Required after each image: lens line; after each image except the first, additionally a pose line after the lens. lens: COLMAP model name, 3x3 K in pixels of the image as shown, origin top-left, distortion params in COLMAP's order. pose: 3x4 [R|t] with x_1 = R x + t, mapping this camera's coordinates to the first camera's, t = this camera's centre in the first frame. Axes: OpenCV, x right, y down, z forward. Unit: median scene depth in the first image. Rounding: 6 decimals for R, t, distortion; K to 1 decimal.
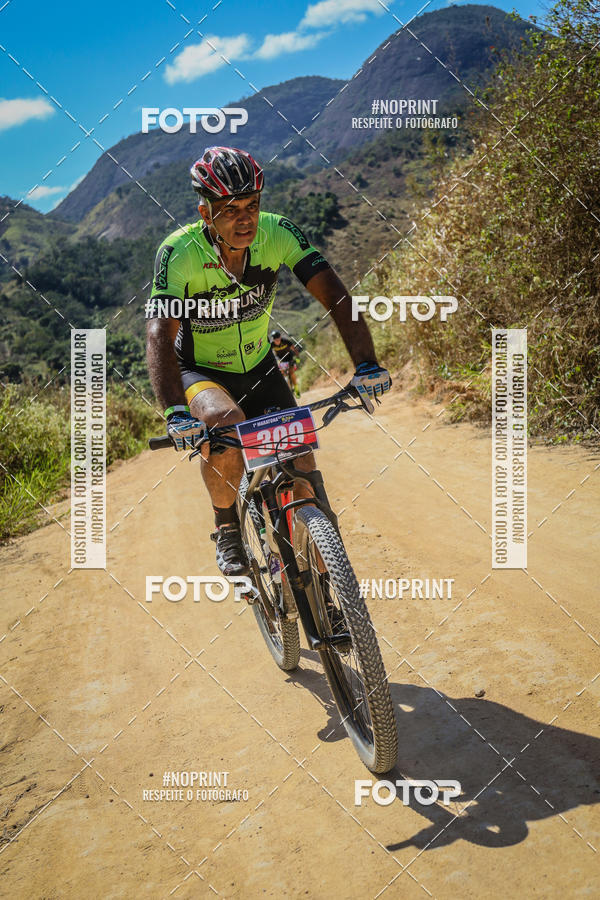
lens RADIAL K [[3755.2, 0, 282.9], [0, 3755.2, 416.3], [0, 0, 1]] dist [2.125595, -7.865058]
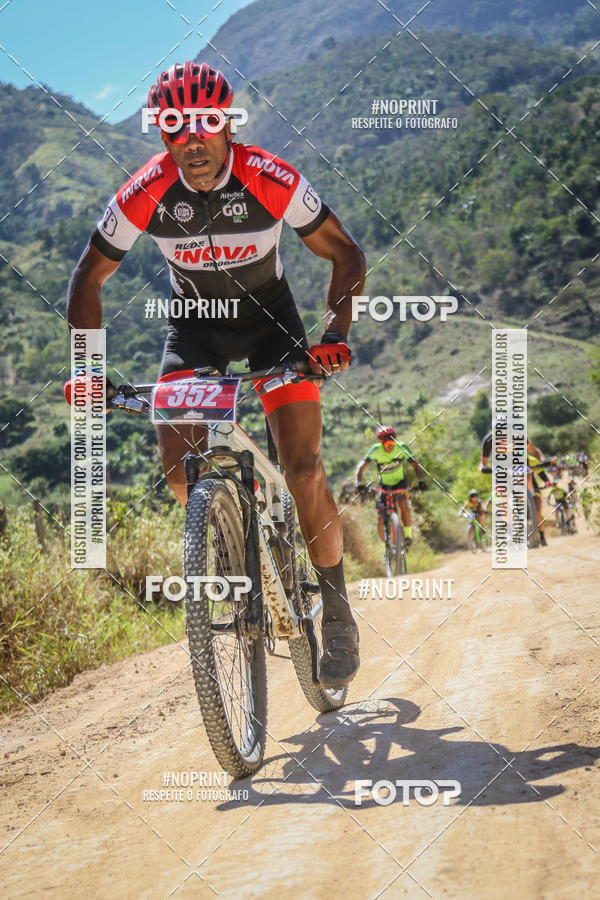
lens RADIAL K [[2438.3, 0, 276.8], [0, 2438.3, 486.9], [0, 0, 1]] dist [0.190380, 1.059426]
pose [[0.991580, 0.081701, -0.100467, -0.001417], [-0.080965, 0.996652, 0.011393, -0.008570], [0.101061, -0.003163, 0.994875, 0.666544]]
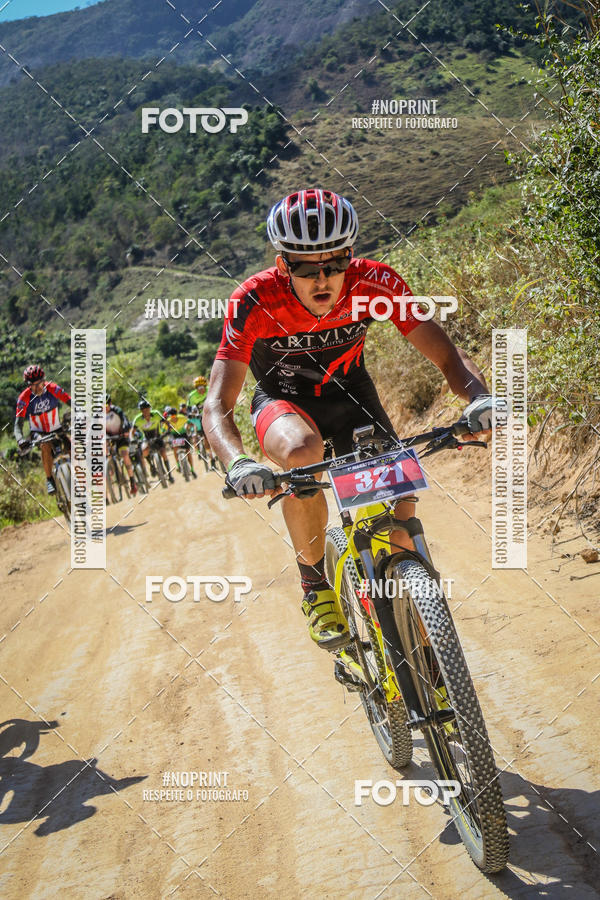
lens RADIAL K [[2644.4, 0, 331.1], [0, 2644.4, 473.7], [0, 0, 1]] dist [0.667662, -6.233792]
pose [[0.999411, -0.003566, 0.034127, 0.006088], [0.003379, 0.999979, 0.005524, 0.005762], [-0.034146, -0.005405, 0.999402, 0.505181]]
